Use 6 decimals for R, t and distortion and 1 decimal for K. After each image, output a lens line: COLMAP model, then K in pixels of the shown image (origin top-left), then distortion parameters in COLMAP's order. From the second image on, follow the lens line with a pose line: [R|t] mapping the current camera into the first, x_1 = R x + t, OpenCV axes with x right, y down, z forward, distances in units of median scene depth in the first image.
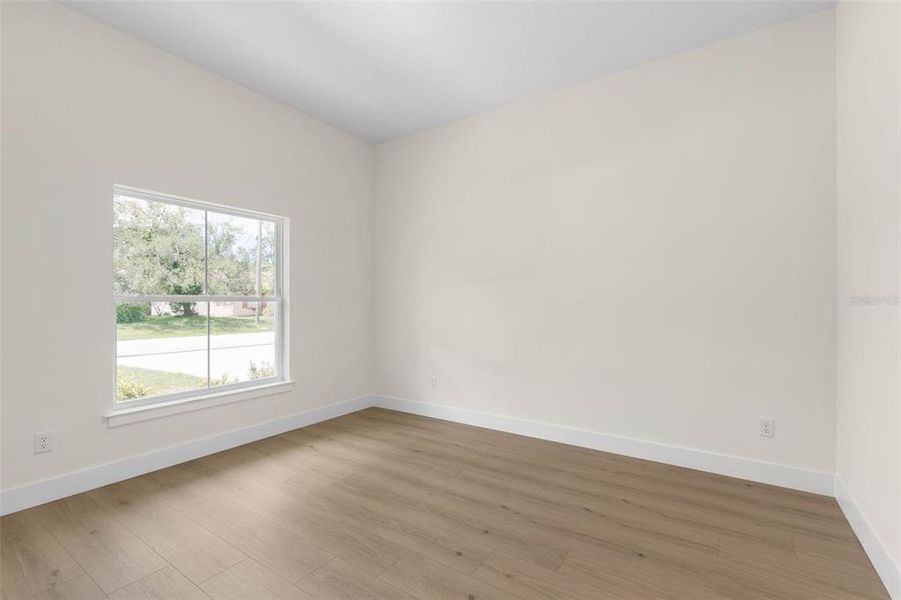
lens RADIAL K [[409.8, 0, 457.7], [0, 409.8, 304.1], [0, 0, 1]] dist [0.014927, -0.000381]
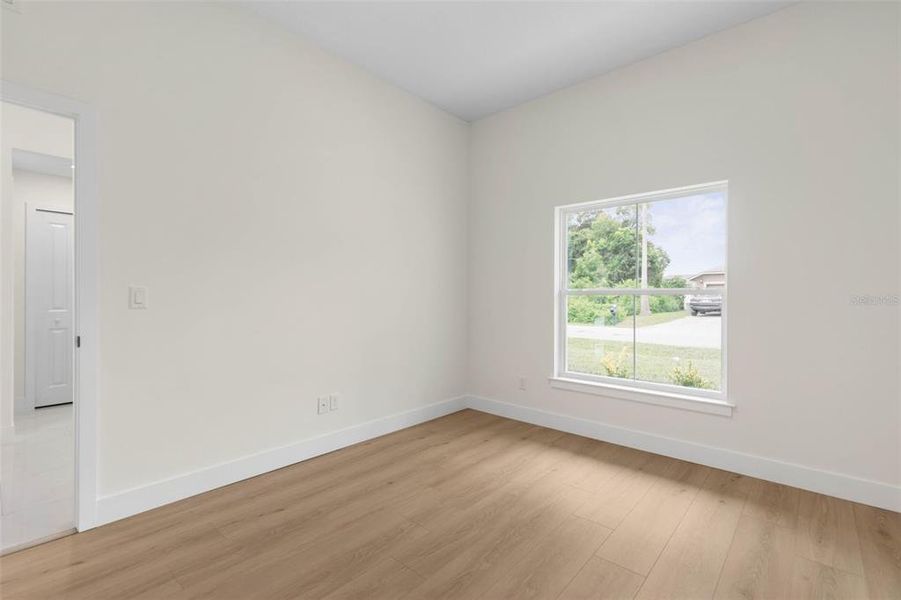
lens RADIAL K [[409.8, 0, 453.2], [0, 409.8, 300.6], [0, 0, 1]] dist [0.014927, -0.000381]
pose [[-0.134796, 0.009209, -0.990831, 0.444510], [-0.010182, 0.999891, 0.010679, 0.003798], [0.990821, 0.011528, -0.134687, 0.715629]]
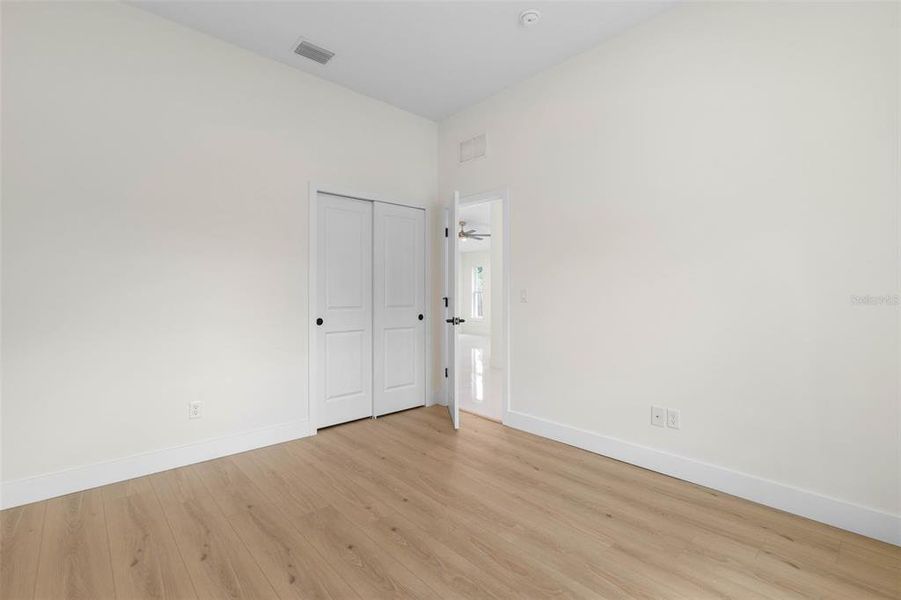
lens RADIAL K [[409.8, 0, 450.0], [0, 409.8, 301.2], [0, 0, 1]] dist [0.014927, -0.000381]
pose [[-0.968971, 0.007843, 0.247048, -0.201895], [0.015192, 0.999497, 0.027854, -0.005108], [-0.246706, 0.030743, -0.968603, 1.167035]]
